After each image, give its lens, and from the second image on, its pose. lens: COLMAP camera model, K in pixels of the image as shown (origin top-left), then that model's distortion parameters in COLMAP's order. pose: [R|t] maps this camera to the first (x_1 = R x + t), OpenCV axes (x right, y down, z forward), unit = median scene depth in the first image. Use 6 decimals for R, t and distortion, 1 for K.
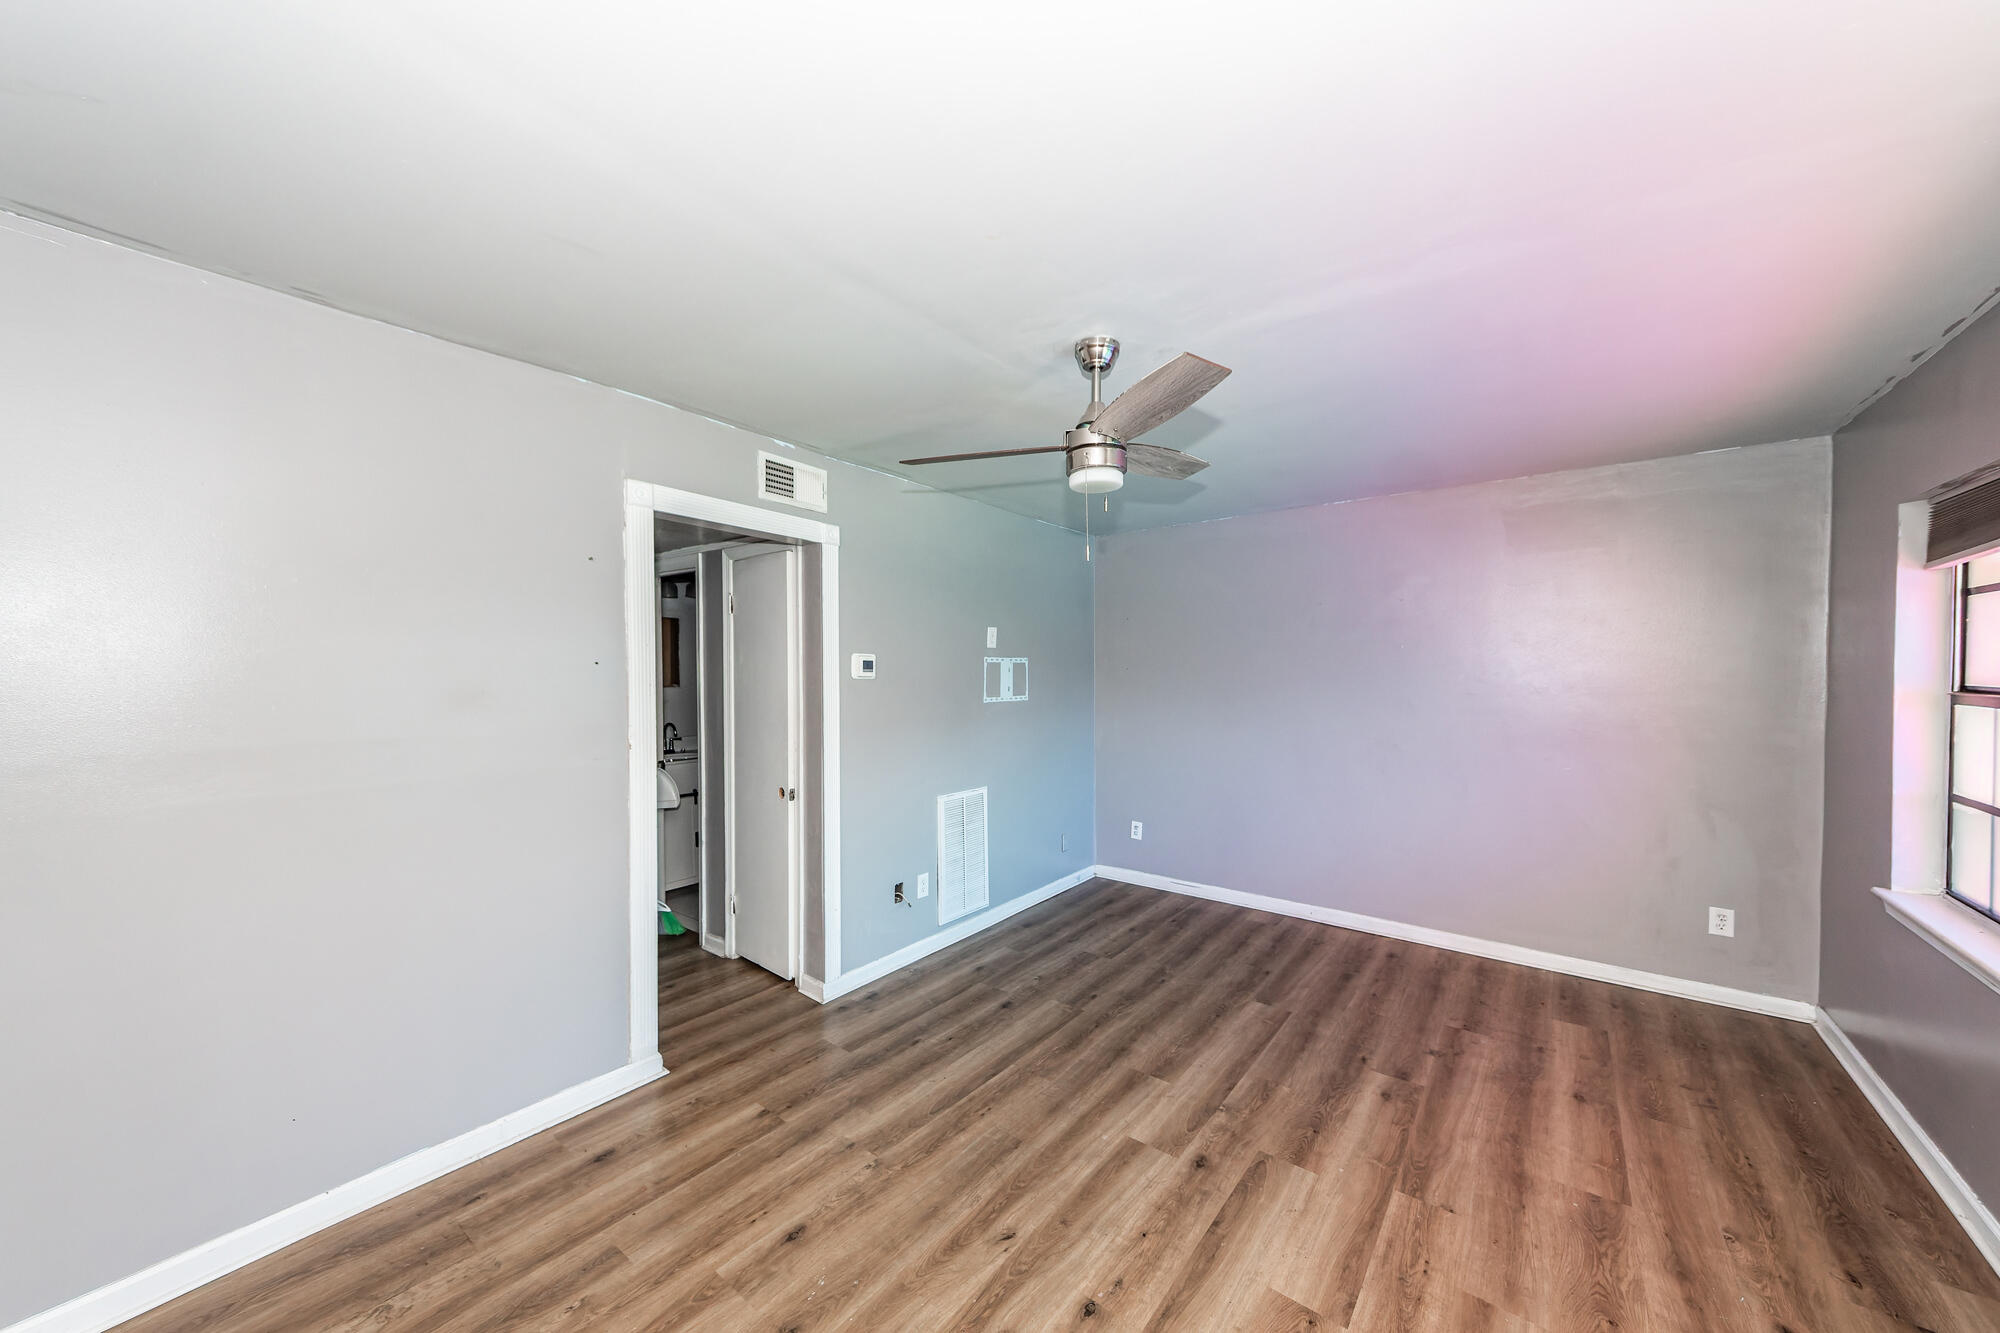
lens RADIAL K [[708.4, 0, 993.3], [0, 708.4, 683.8], [0, 0, 1]] dist [0.022597, -0.003300]
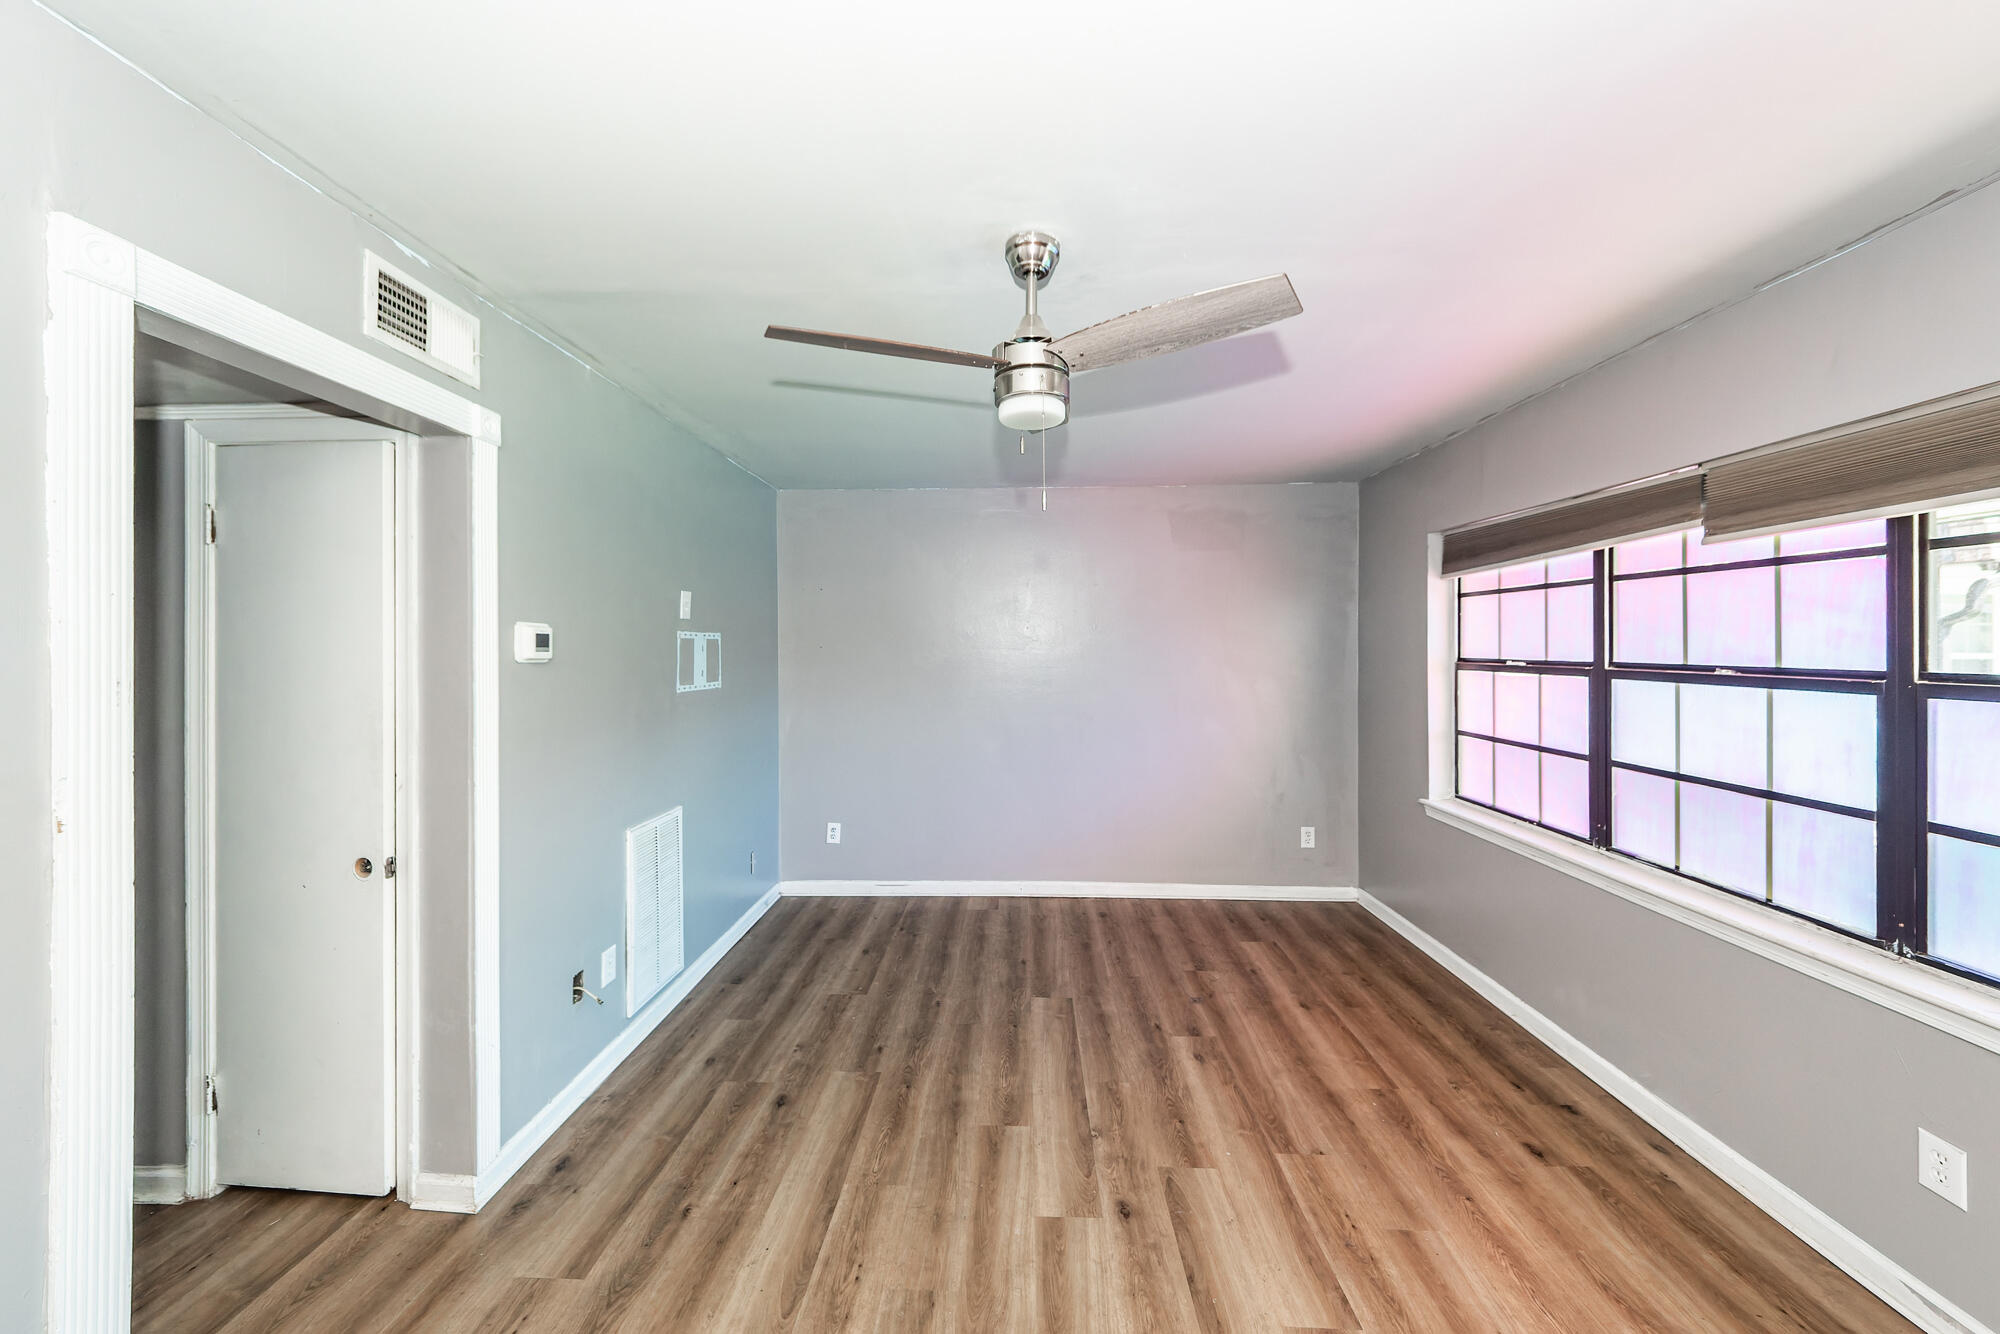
lens RADIAL K [[728.6, 0, 995.4], [0, 728.6, 650.5], [0, 0, 1]] dist [0.055807, -0.024176]
pose [[0.809071, -0.003015, 0.587704, -0.296072], [0.013514, 0.999818, -0.013476, -0.004048], [-0.587556, 0.018845, 0.808964, 0.273542]]
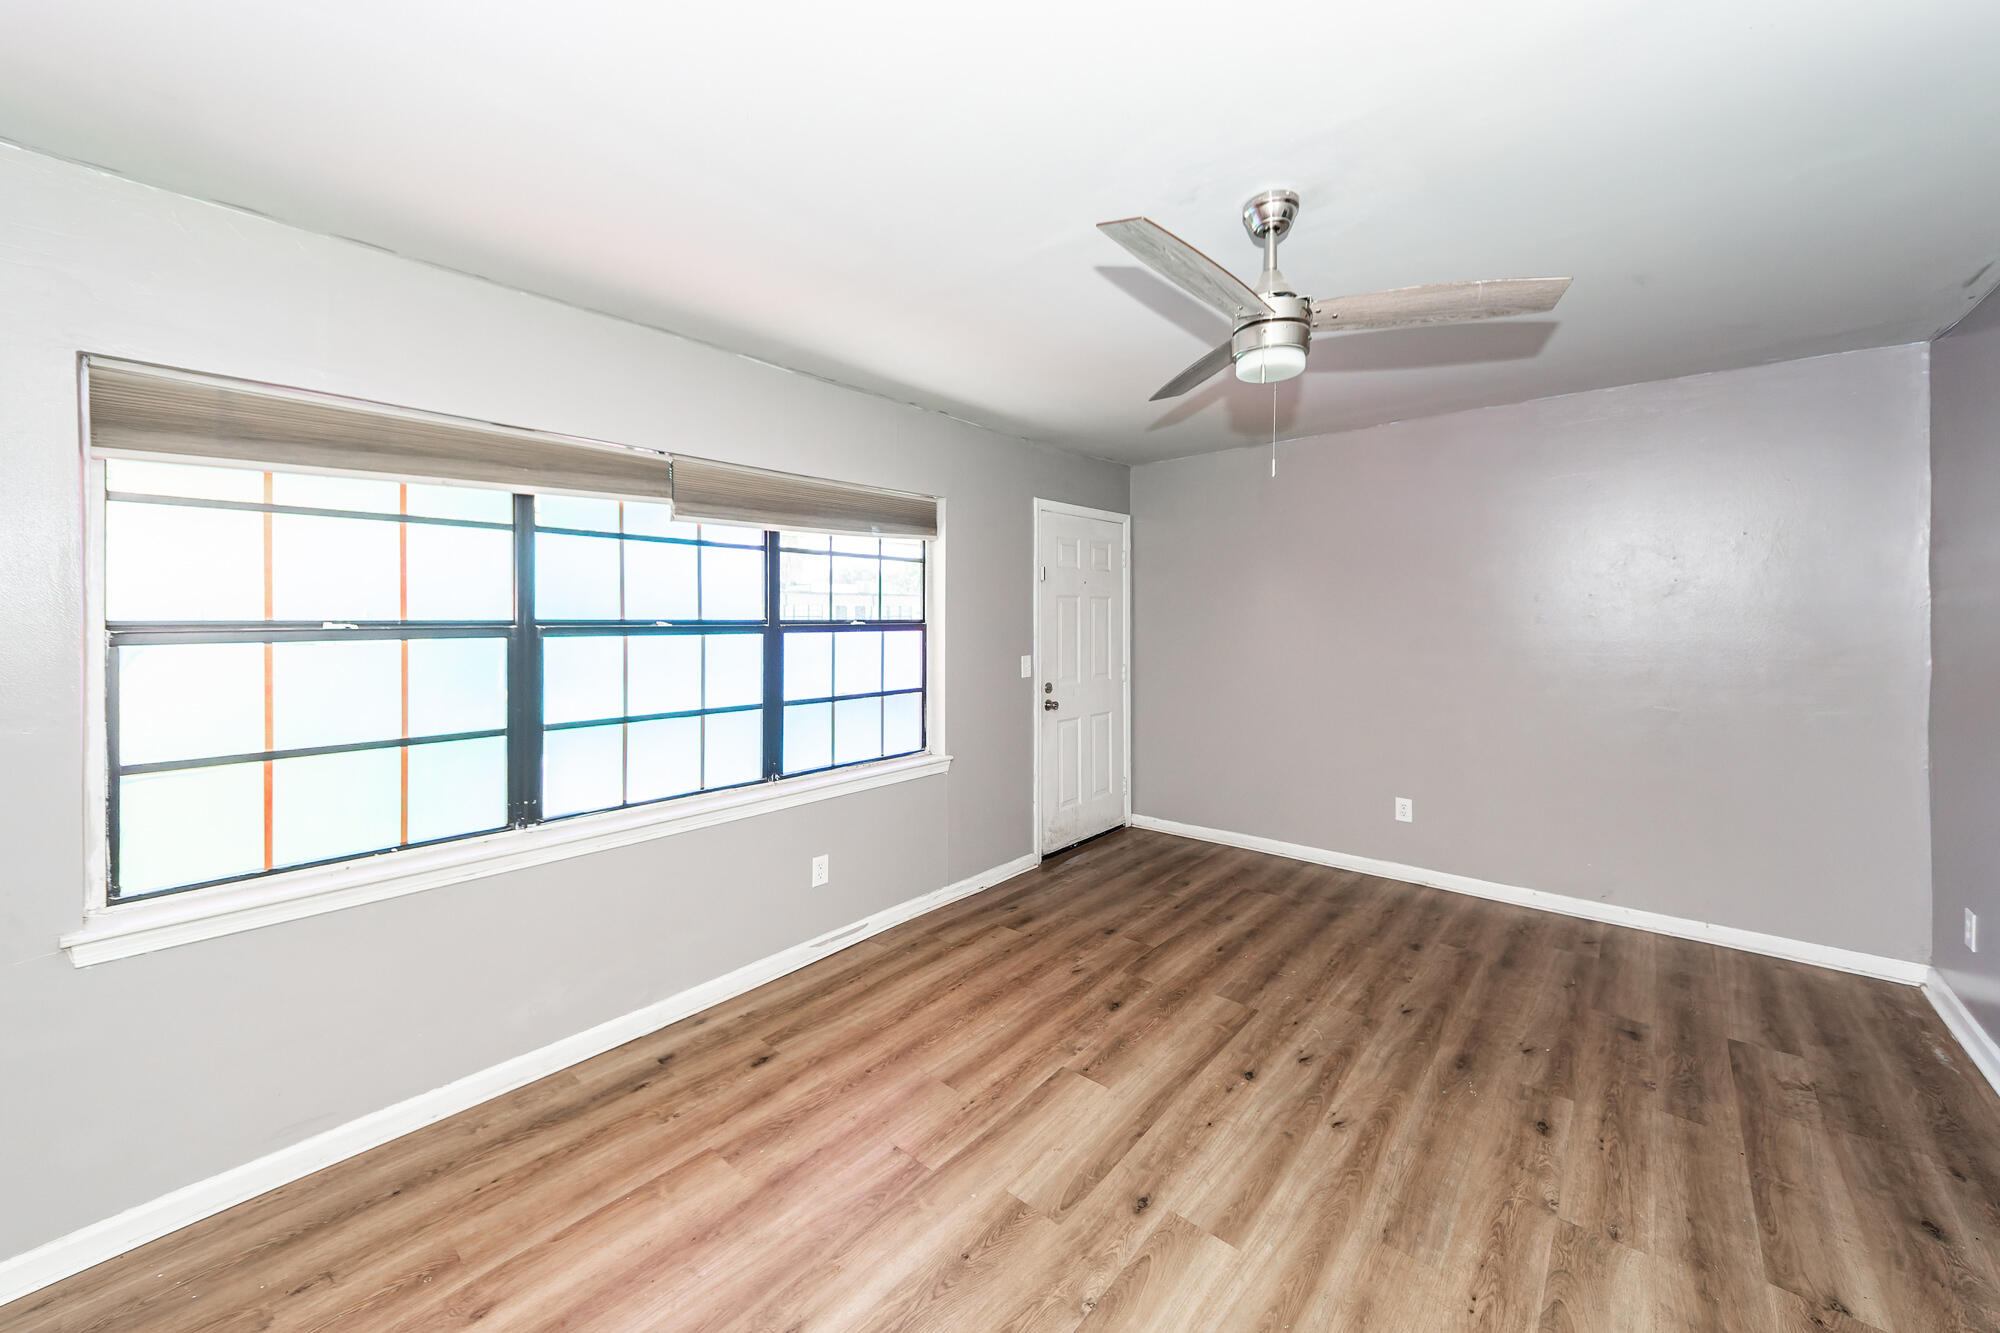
lens RADIAL K [[750.8, 0, 1005.0], [0, 750.8, 621.2], [0, 0, 1]] dist [0.017776, -0.004146]
pose [[-0.999263, 0.003102, 0.038268, 0.326082], [0.004122, 0.999638, 0.026589, -0.010526], [-0.038172, 0.026727, -0.998914, 1.469662]]
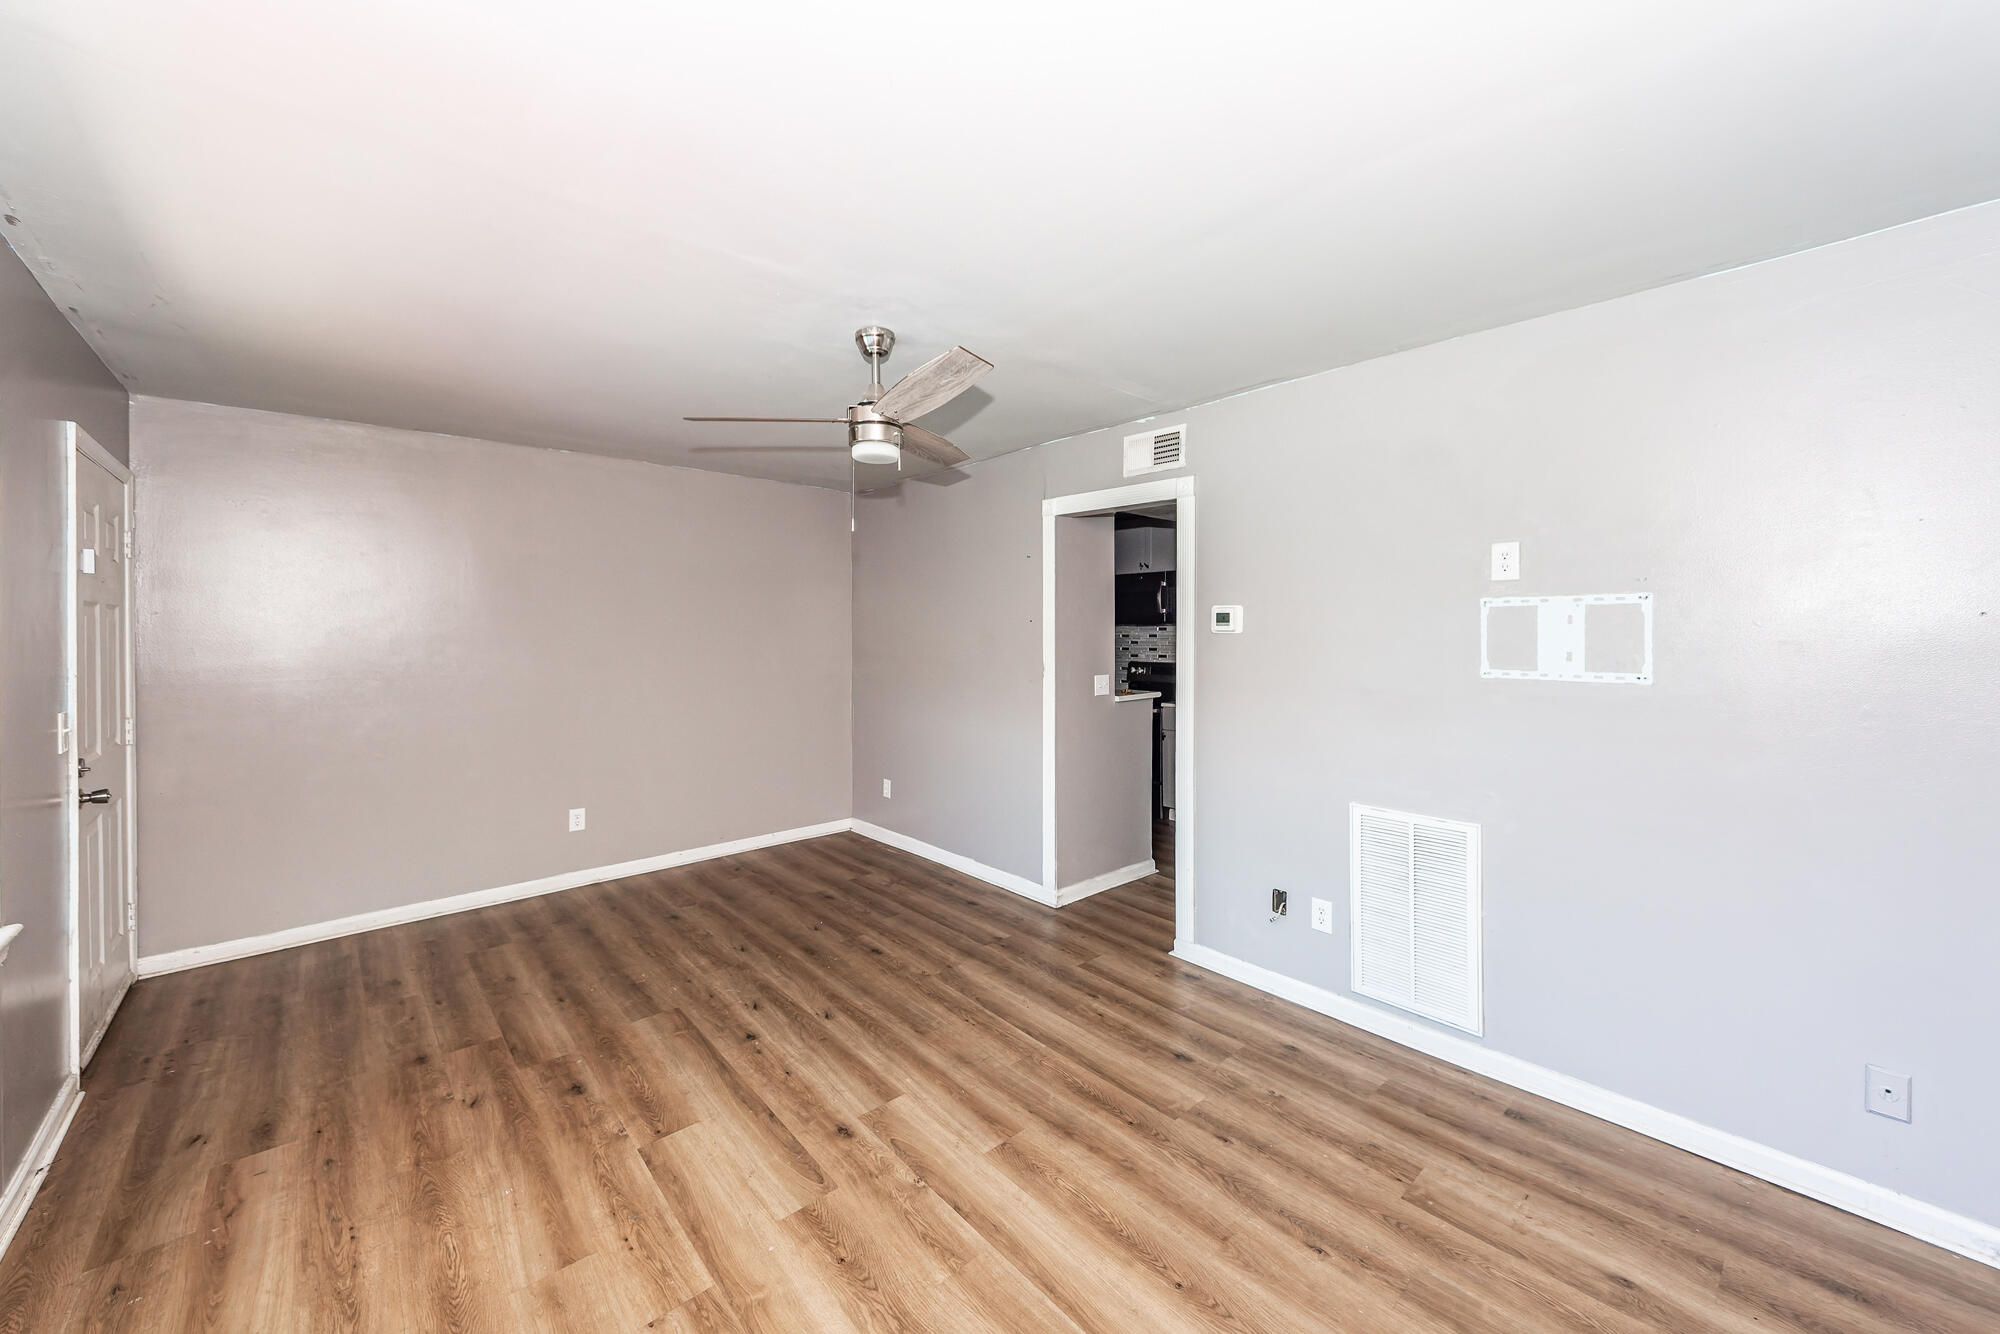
lens RADIAL K [[748.2, 0, 991.5], [0, 748.2, 641.0], [0, 0, 1]] dist [0.044829, -0.015182]
pose [[-0.175489, 0.009814, -0.984432, 1.000372], [-0.018272, 0.999746, 0.013223, -0.006008], [0.984312, 0.020308, -0.175265, 1.085175]]
